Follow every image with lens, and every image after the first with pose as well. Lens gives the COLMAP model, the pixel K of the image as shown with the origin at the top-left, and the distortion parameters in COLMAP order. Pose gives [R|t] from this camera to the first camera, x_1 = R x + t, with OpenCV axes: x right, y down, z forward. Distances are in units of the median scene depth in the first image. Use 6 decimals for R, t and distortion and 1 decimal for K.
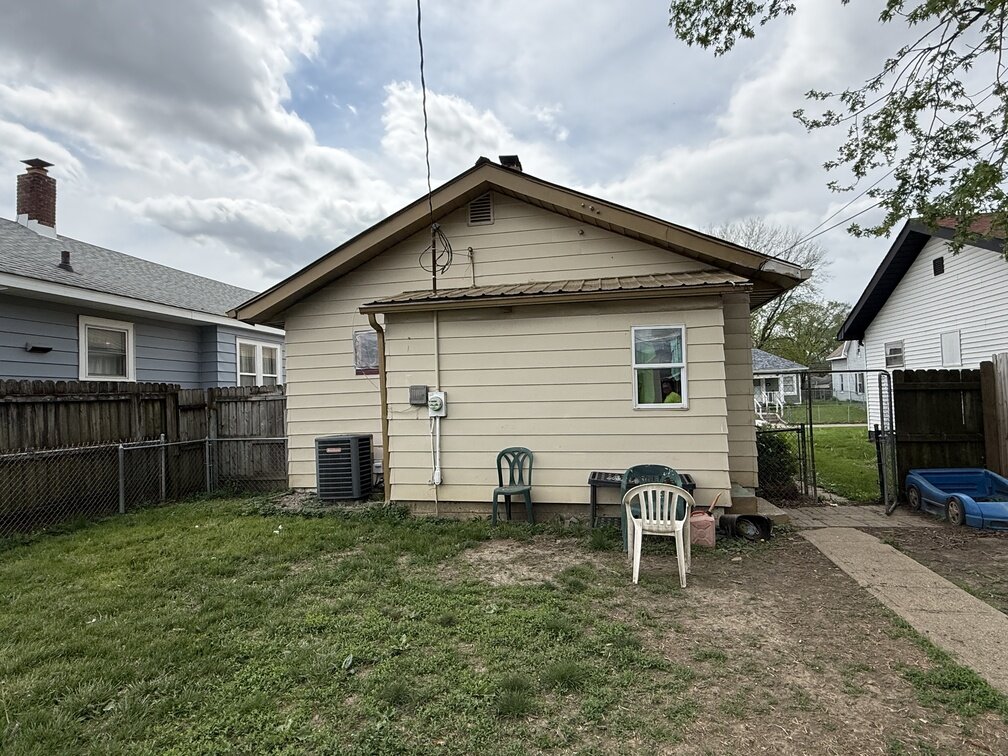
lens RADIAL K [[554.4, 0, 504.0], [0, 554.4, 378.0], [0, 0, 1]] dist [-0.000544, -0.000092]
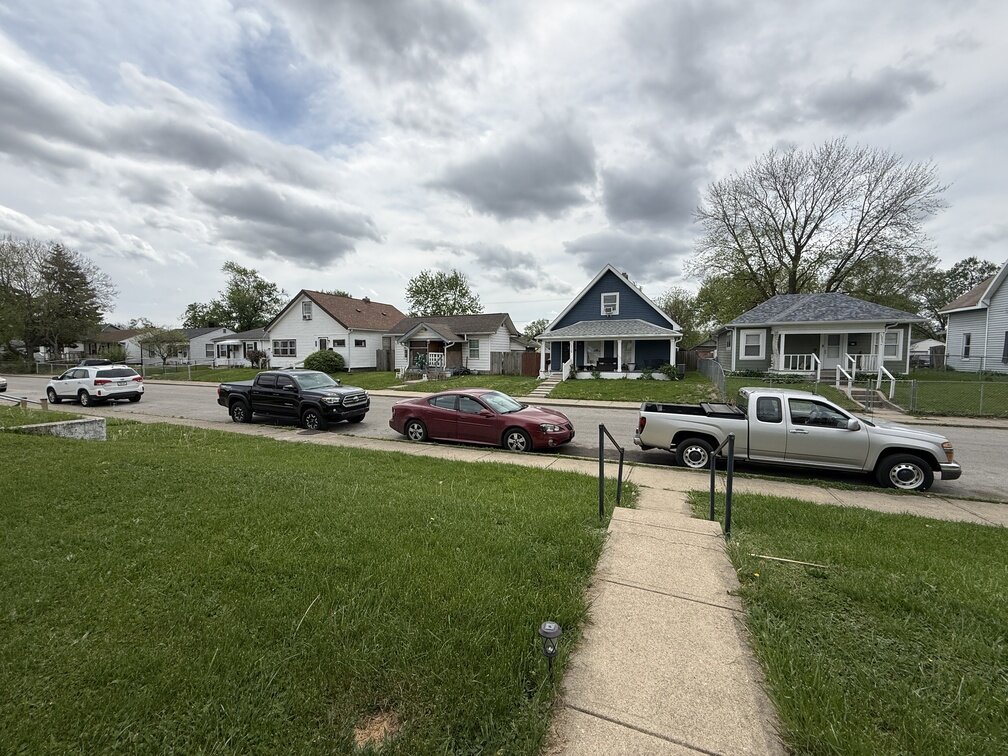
lens RADIAL K [[401.3, 0, 501.0], [0, 401.3, 378.5], [0, 0, 1]] dist [0.000126, 0.000242]
pose [[0.980842, 0.047647, -0.188890, 0.151662], [-0.029891, 0.994955, 0.095763, 0.019290], [0.192500, -0.088282, 0.977318, 0.432268]]
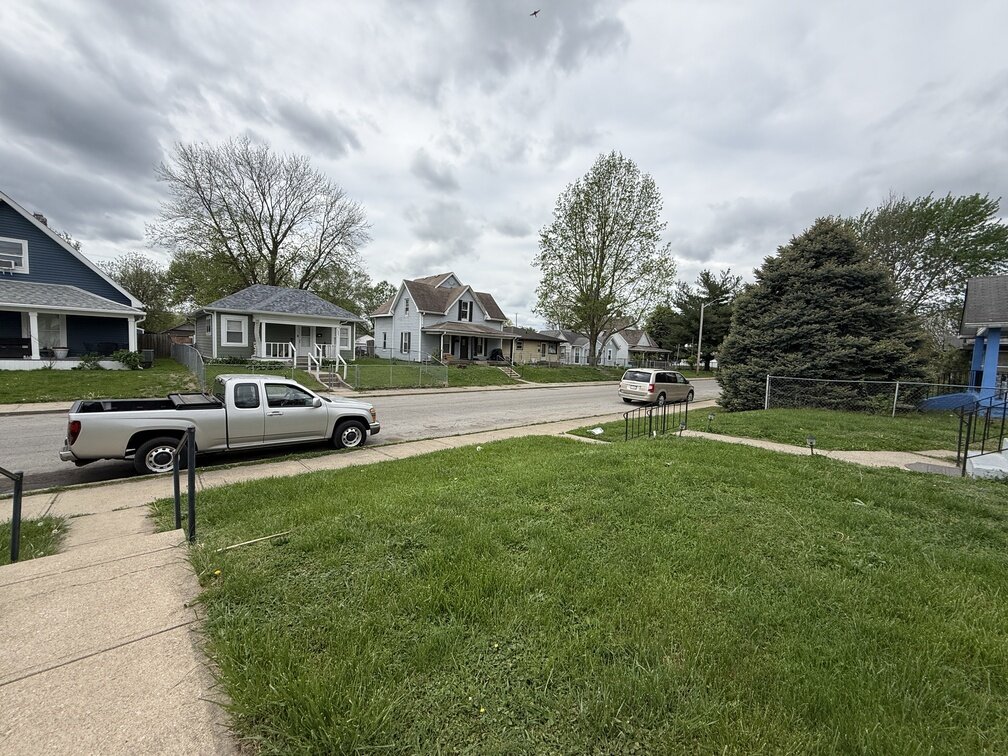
lens RADIAL K [[401.3, 0, 501.0], [0, 401.3, 378.5], [0, 0, 1]] dist [0.000126, 0.000242]
pose [[0.585131, 0.002124, 0.810936, 0.156261], [-0.081352, 0.995106, 0.056093, 0.019534], [-0.806848, -0.098793, 0.582440, 0.432943]]
